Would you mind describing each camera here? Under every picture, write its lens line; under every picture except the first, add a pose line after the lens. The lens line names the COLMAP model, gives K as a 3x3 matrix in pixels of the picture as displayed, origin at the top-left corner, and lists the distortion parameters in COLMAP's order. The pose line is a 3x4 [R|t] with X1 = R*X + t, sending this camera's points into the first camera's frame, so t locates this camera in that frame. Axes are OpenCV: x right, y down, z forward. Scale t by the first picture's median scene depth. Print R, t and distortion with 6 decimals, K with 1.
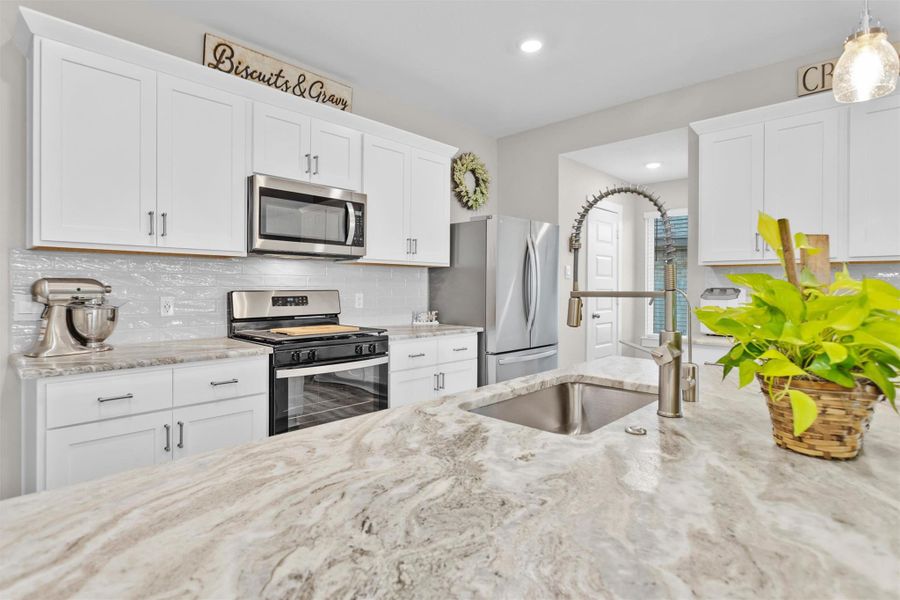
lens RADIAL K [[463.7, 0, 446.1], [0, 463.7, 288.8], [0, 0, 1]] dist [-0.000654, 0.000058]
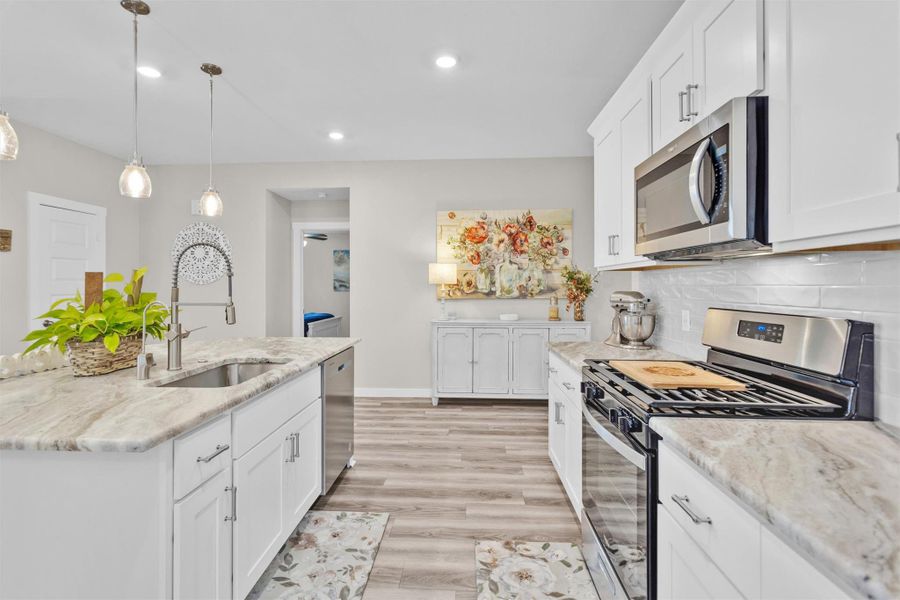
lens RADIAL K [[431.9, 0, 448.0], [0, 431.9, 284.7], [0, 0, 1]] dist [-0.030574, 0.027459]
pose [[-0.759309, -0.006749, -0.650696, 0.296222], [-0.007752, 0.999969, -0.001325, -0.026226], [0.650684, 0.004038, -0.759338, 1.147866]]
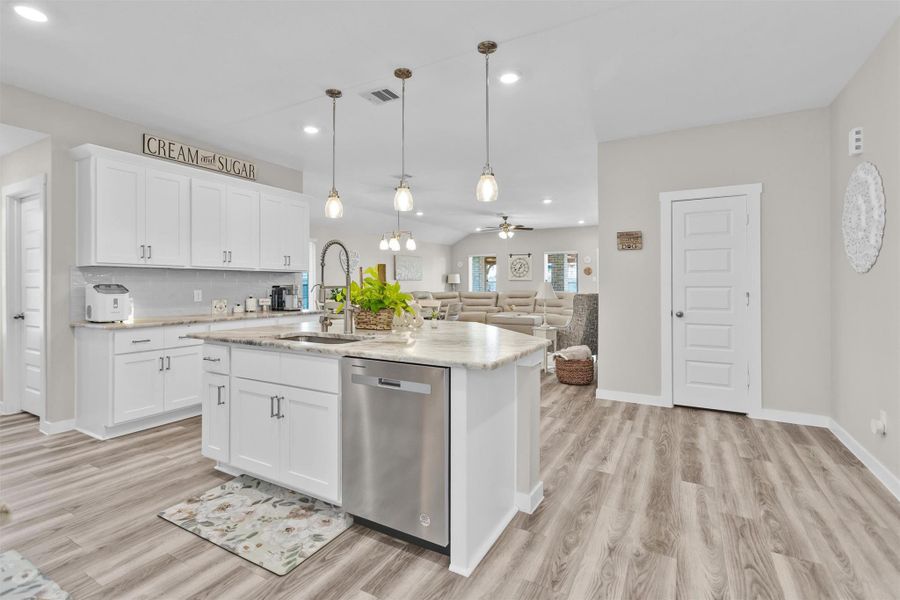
lens RADIAL K [[418.2, 0, 445.4], [0, 418.2, 282.6], [0, 0, 1]] dist [-0.001920, 0.000037]
pose [[-0.245302, 0.000134, 0.969447, -0.743287], [0.003889, 0.999992, 0.000846, -0.004071], [-0.969439, 0.003977, -0.245300, 0.402728]]
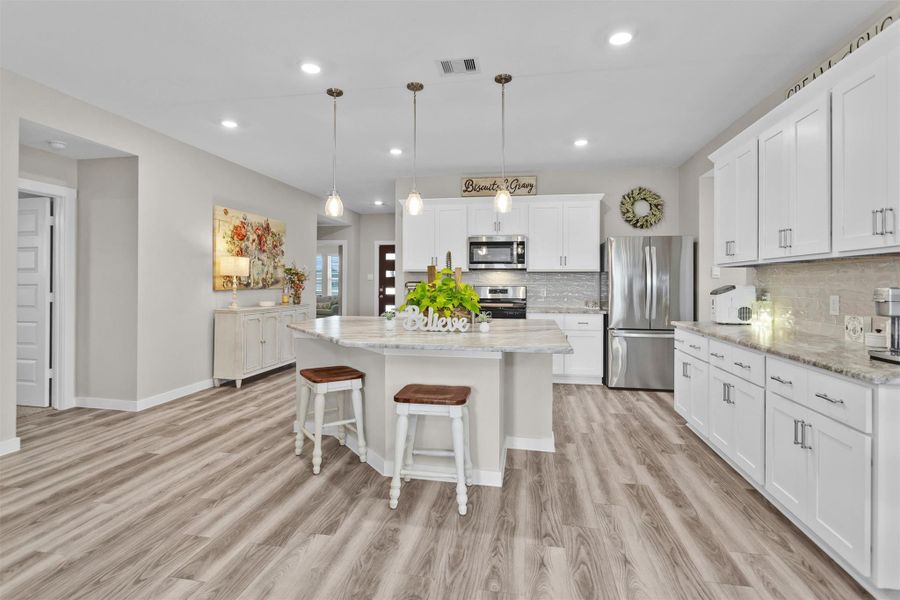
lens RADIAL K [[444.6, 0, 449.3], [0, 444.6, 283.0], [0, 0, 1]] dist [-0.009463, 0.000234]
pose [[0.552842, -0.003348, -0.833279, 1.192284], [-0.005473, 0.999956, -0.007649, 0.005145], [0.833268, 0.008790, 0.552800, -0.278371]]
